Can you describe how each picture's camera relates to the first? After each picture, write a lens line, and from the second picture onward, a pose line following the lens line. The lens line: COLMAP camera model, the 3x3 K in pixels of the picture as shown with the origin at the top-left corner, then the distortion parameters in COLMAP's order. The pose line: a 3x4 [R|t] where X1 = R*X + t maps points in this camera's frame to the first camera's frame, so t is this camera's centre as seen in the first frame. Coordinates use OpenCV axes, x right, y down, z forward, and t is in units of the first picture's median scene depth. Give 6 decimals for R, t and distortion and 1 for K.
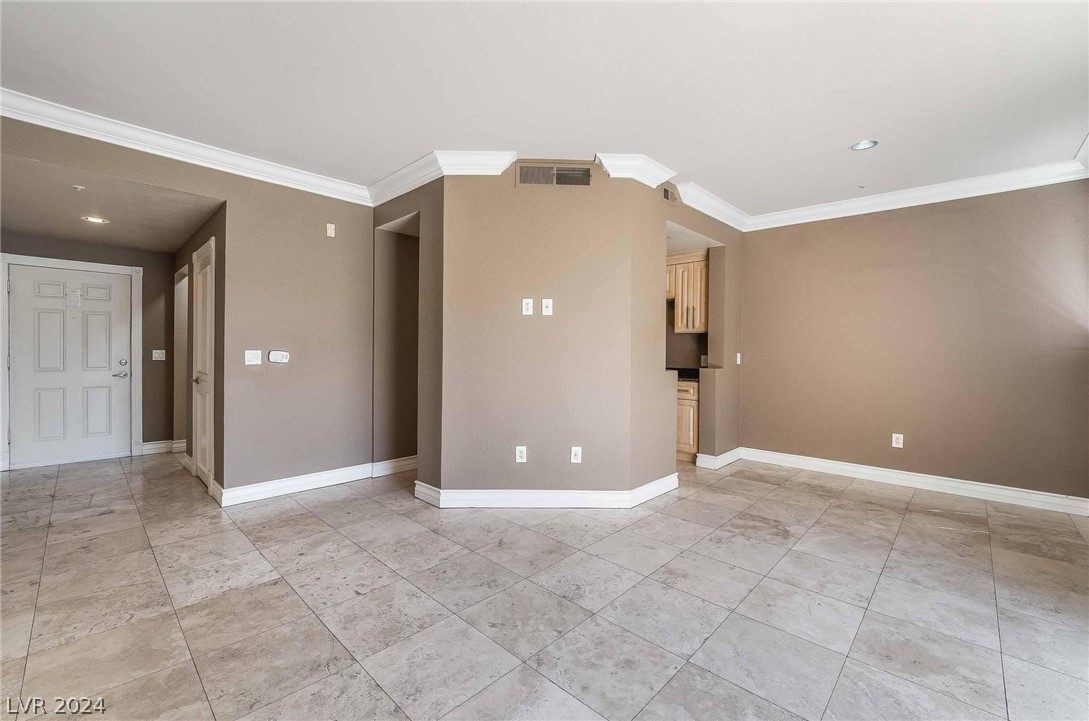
lens RADIAL K [[447.3, 0, 537.7], [0, 447.3, 350.0], [0, 0, 1]] dist [-0.019862, 0.001658]
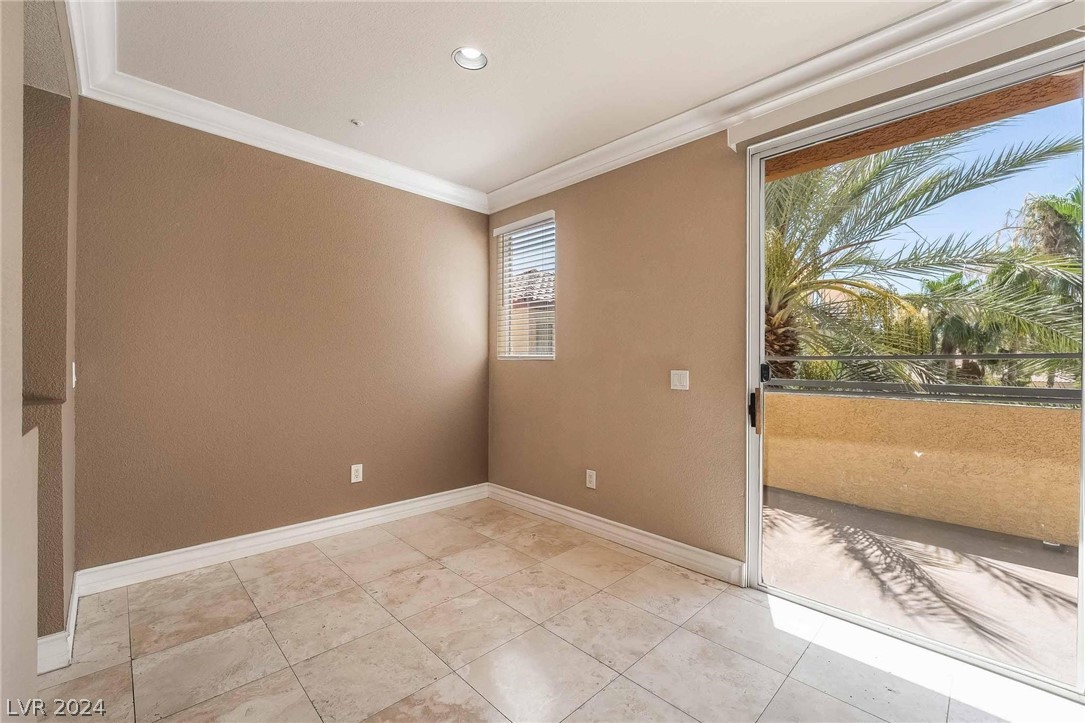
lens RADIAL K [[456.1, 0, 549.3], [0, 456.1, 359.7], [0, 0, 1]] dist [-0.017408, 0.000069]
pose [[0.026650, -0.005864, 0.999628, 0.055604], [-0.007351, 0.999955, 0.006062, 0.004513], [-0.999618, -0.007510, 0.026606, 1.011820]]
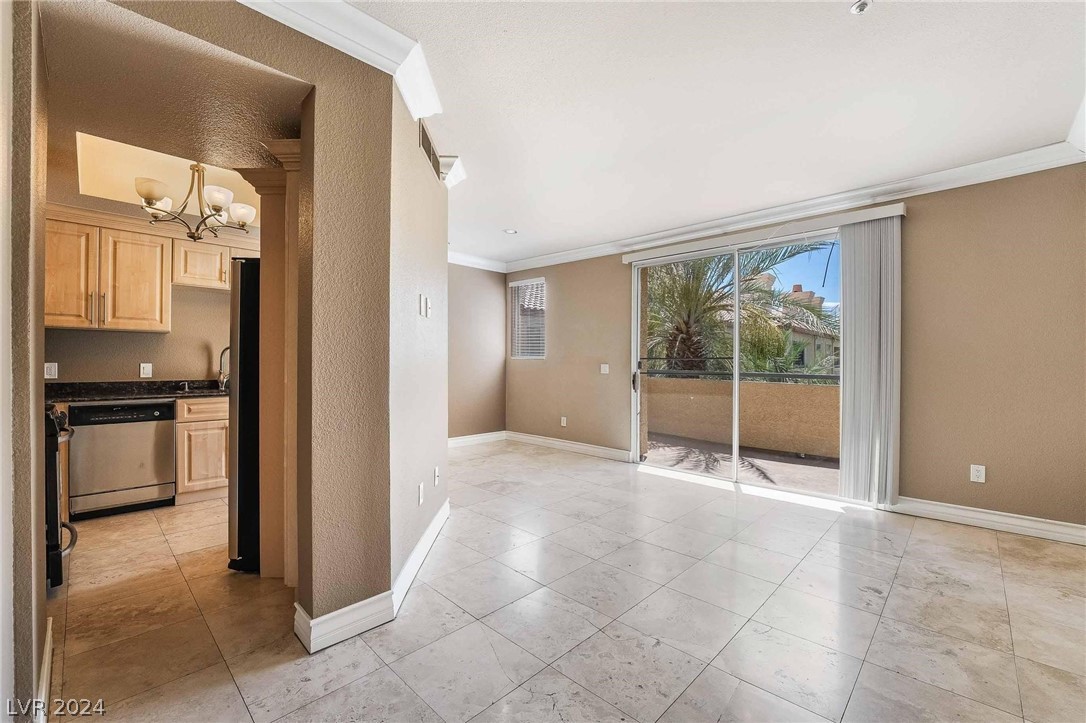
lens RADIAL K [[456.5, 0, 544.2], [0, 456.5, 359.0], [0, 0, 1]] dist [-0.017408, 0.000069]
pose [[0.008110, -0.011631, 0.999899, -1.075406], [-0.004618, 0.999921, 0.011669, -0.017201], [-0.999956, -0.004712, 0.008055, 1.012947]]
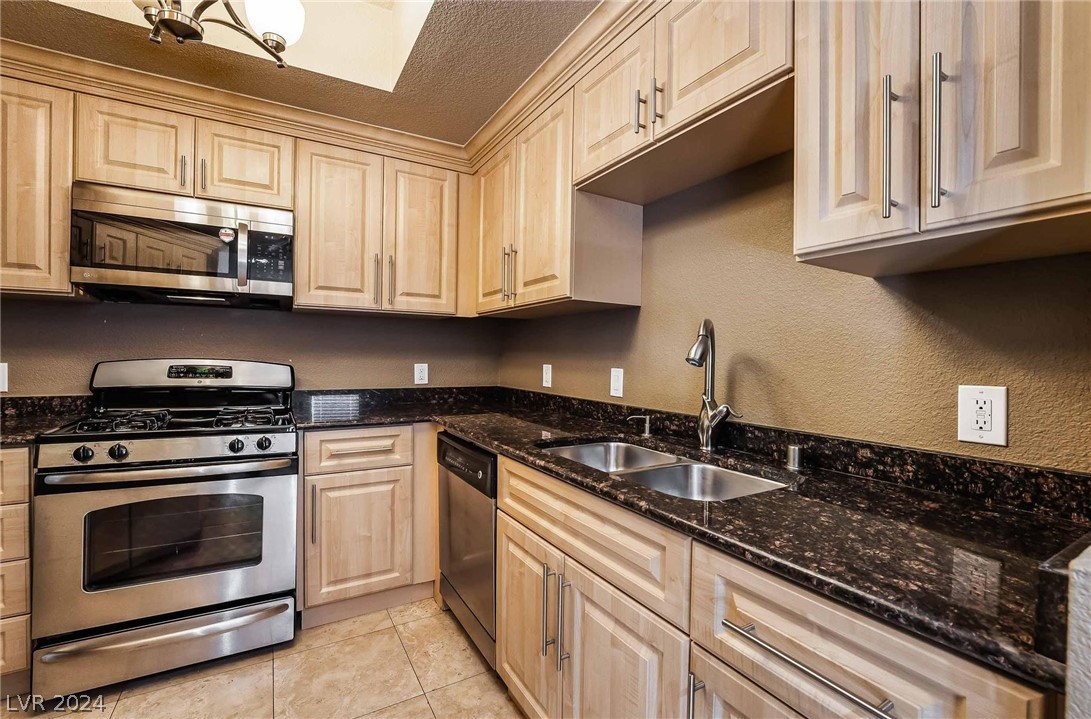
lens RADIAL K [[448.1, 0, 539.3], [0, 448.1, 358.6], [0, 0, 1]] dist [-0.019862, 0.001658]
pose [[0.963919, 0.003594, -0.266173, 0.520103], [-0.002727, 0.999990, 0.003628, 0.001824], [0.266183, -0.002772, 0.963918, 1.606874]]
